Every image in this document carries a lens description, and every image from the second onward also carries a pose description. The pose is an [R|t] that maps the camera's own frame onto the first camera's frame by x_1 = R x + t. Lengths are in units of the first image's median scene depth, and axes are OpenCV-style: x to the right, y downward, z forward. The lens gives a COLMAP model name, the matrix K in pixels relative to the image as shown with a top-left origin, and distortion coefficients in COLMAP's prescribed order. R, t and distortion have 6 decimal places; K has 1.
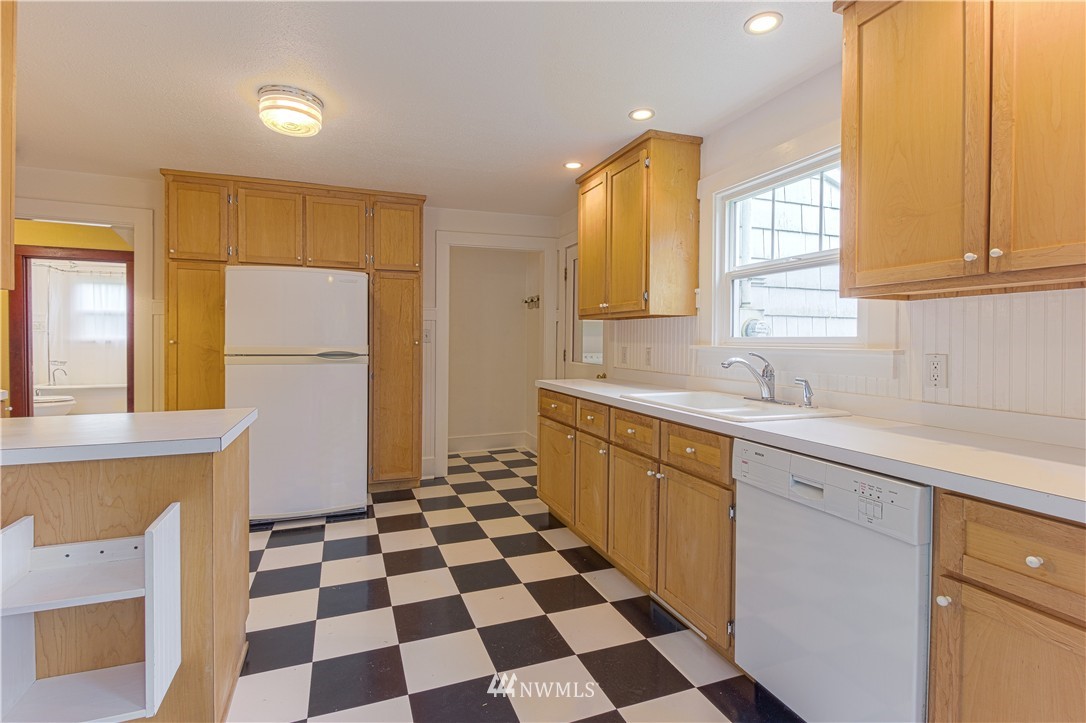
lens RADIAL K [[513.5, 0, 542.4], [0, 513.5, 357.7], [0, 0, 1]] dist [0.000968, -0.000571]
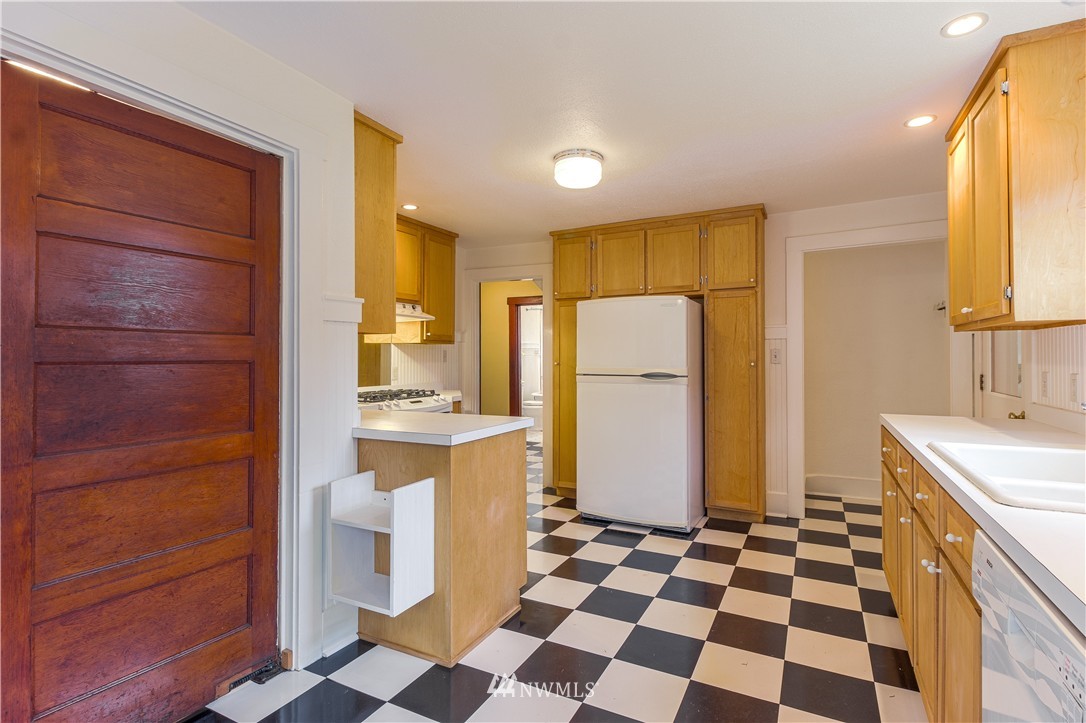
lens RADIAL K [[524.8, 0, 543.0], [0, 524.8, 361.5], [0, 0, 1]] dist [-0.001726, -0.001661]
pose [[0.655721, -0.002568, -0.754999, 0.245796], [-0.020443, 0.999567, -0.021155, -0.006878], [0.754726, 0.029306, 0.655385, 0.108652]]
